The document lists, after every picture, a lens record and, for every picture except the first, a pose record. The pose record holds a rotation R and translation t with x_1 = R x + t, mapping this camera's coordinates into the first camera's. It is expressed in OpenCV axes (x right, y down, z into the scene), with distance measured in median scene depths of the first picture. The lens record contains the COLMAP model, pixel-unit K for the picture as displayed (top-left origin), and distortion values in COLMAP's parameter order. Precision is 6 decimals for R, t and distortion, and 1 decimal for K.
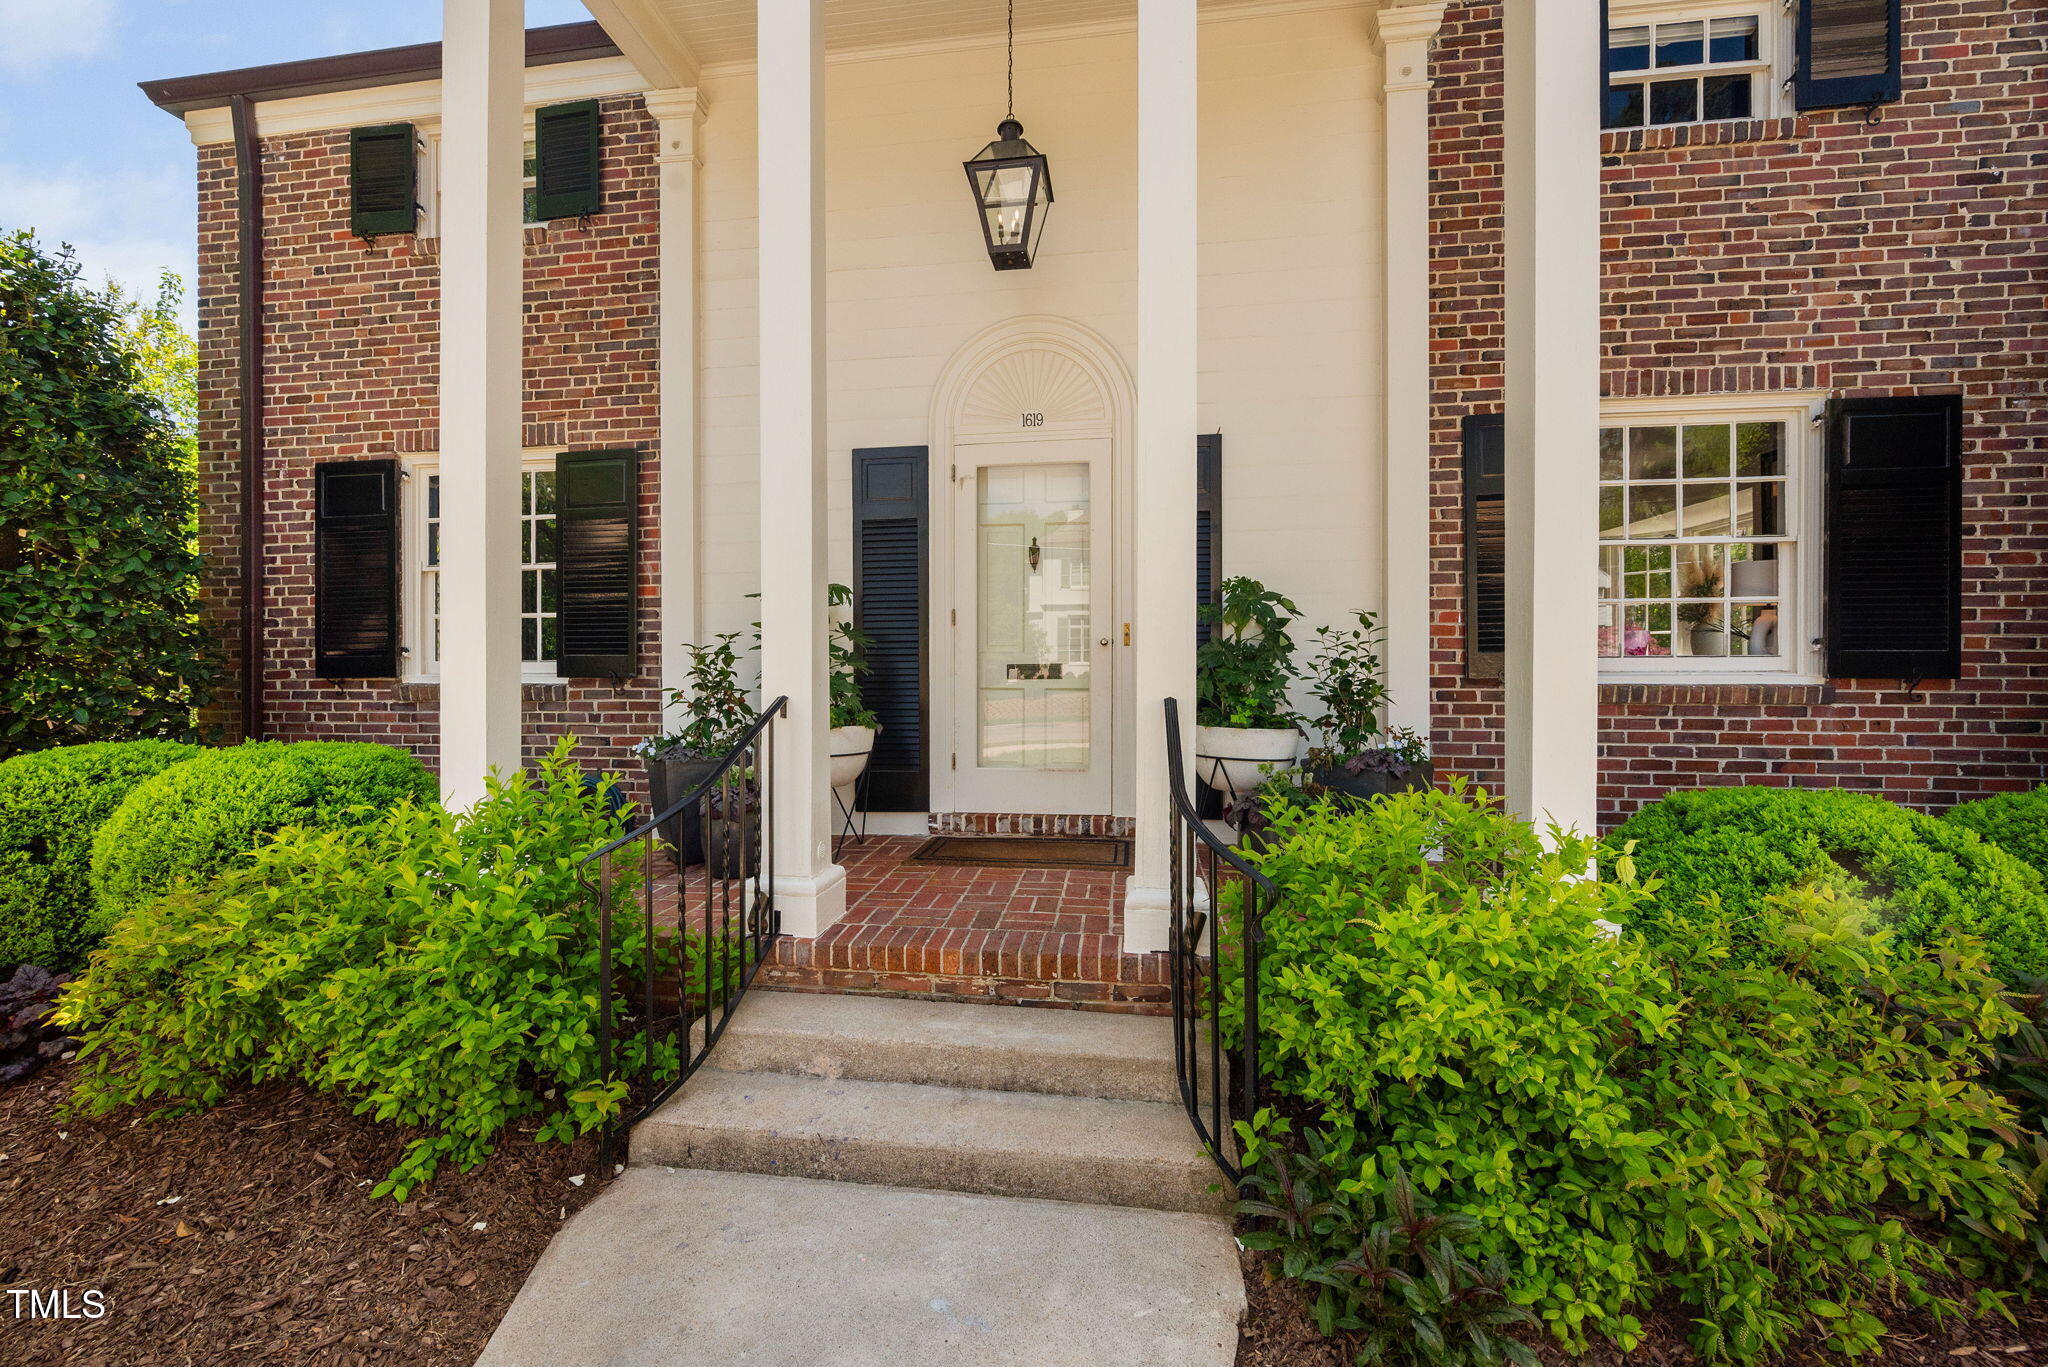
lens RADIAL K [[831.9, 0, 1029.4], [0, 831.9, 677.2], [0, 0, 1]] dist [-0.002860, -0.000193]
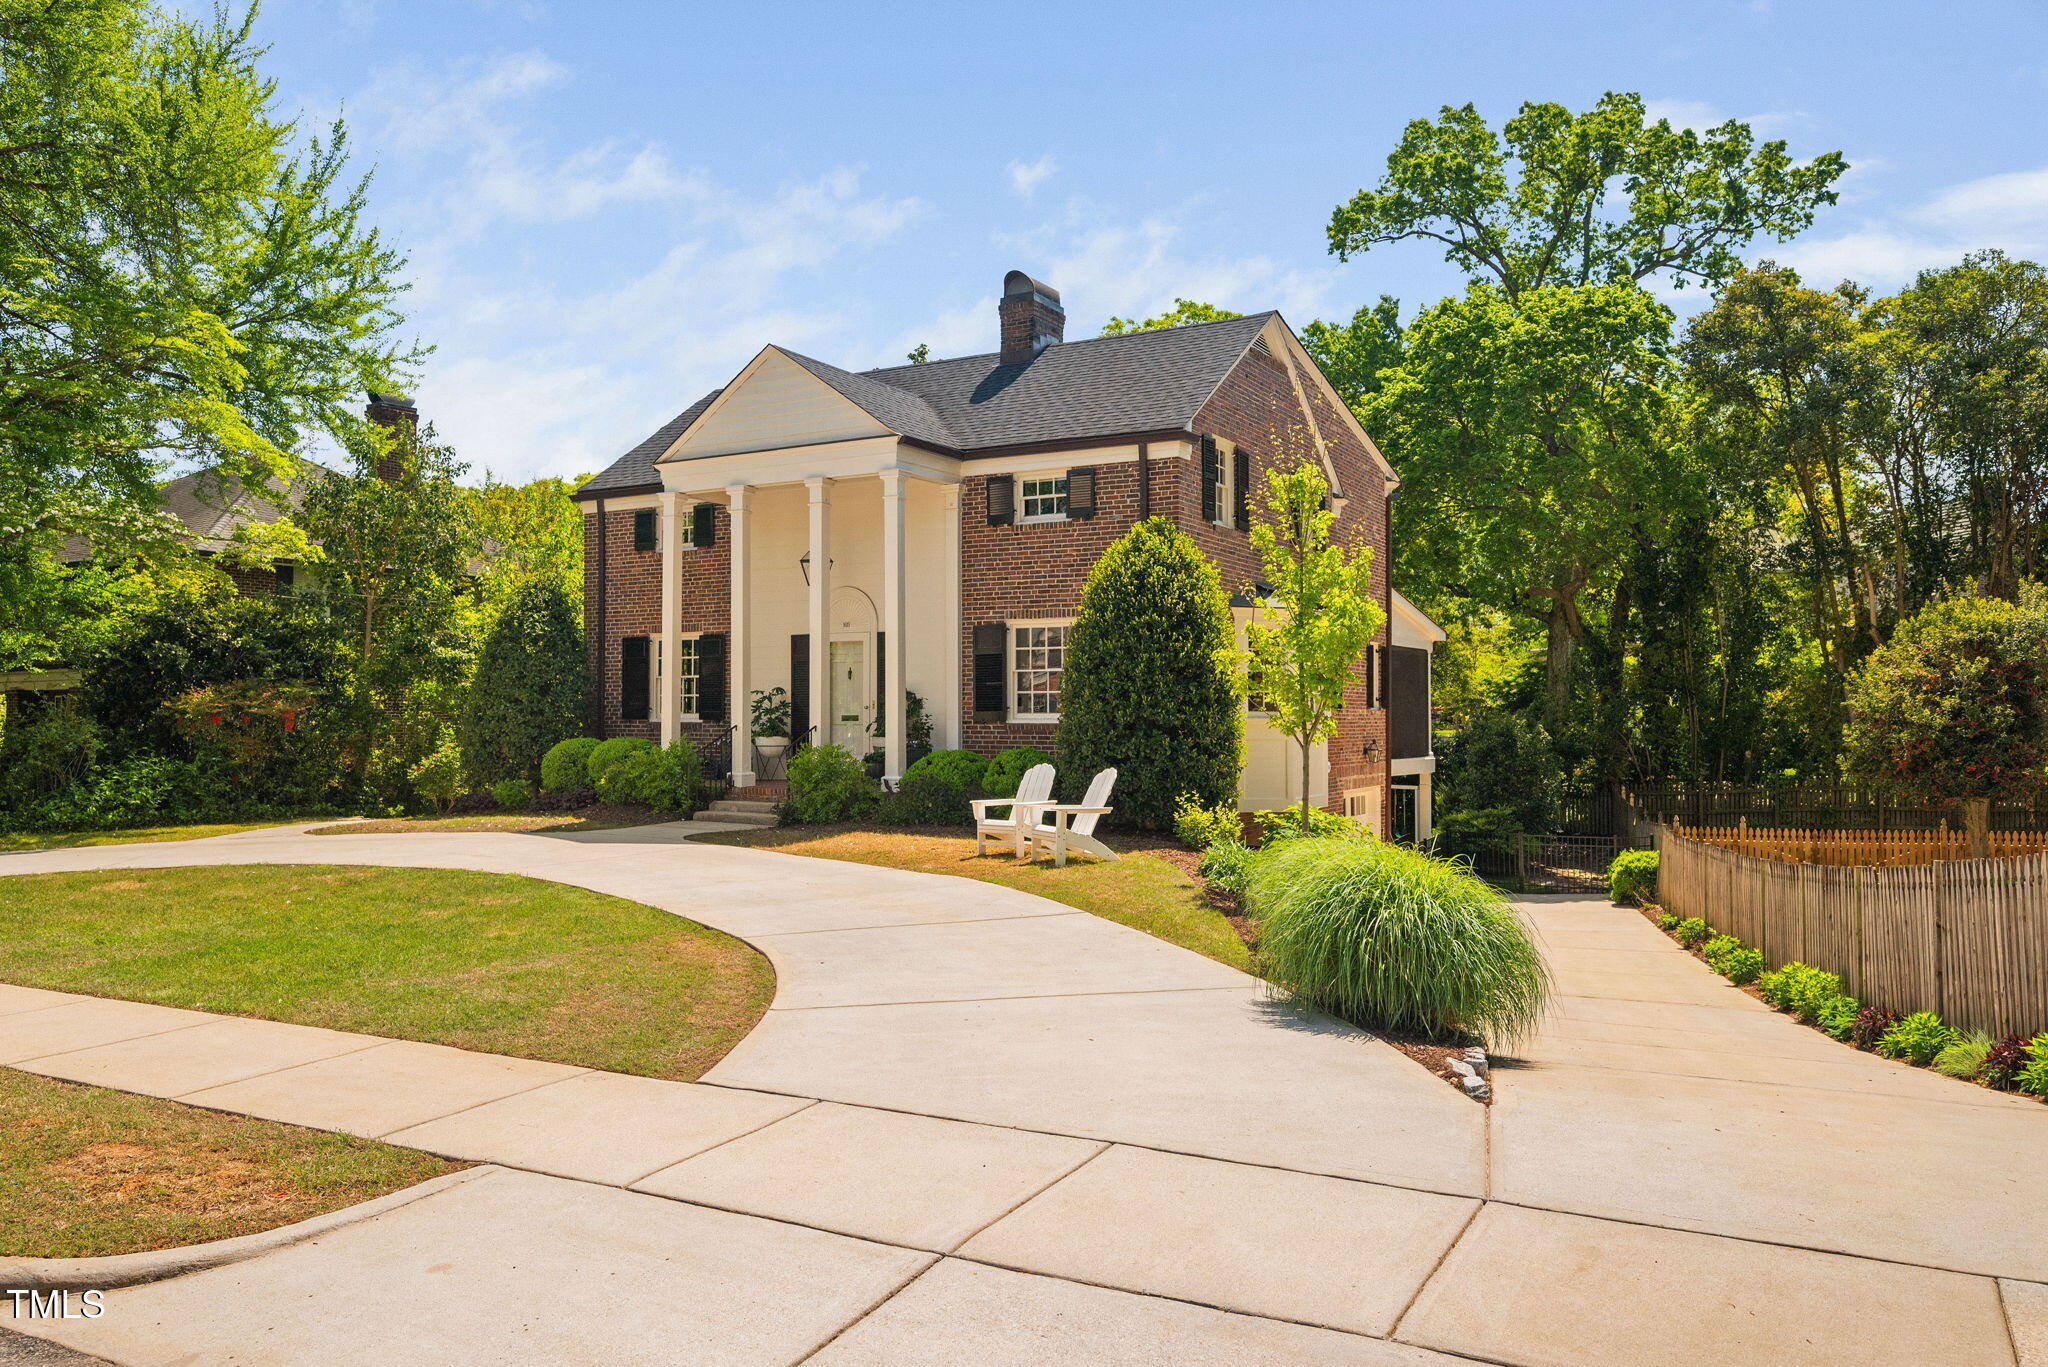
lens RADIAL K [[1492.7, 0, 1023.4], [0, 1492.7, 685.1], [0, 0, 1]] dist [-0.011272, -0.000656]
pose [[0.927611, -0.005924, -0.373500, 2.104614], [-0.002136, 0.999774, -0.021162, -0.009931], [0.373541, 0.020428, 0.927389, -2.936158]]
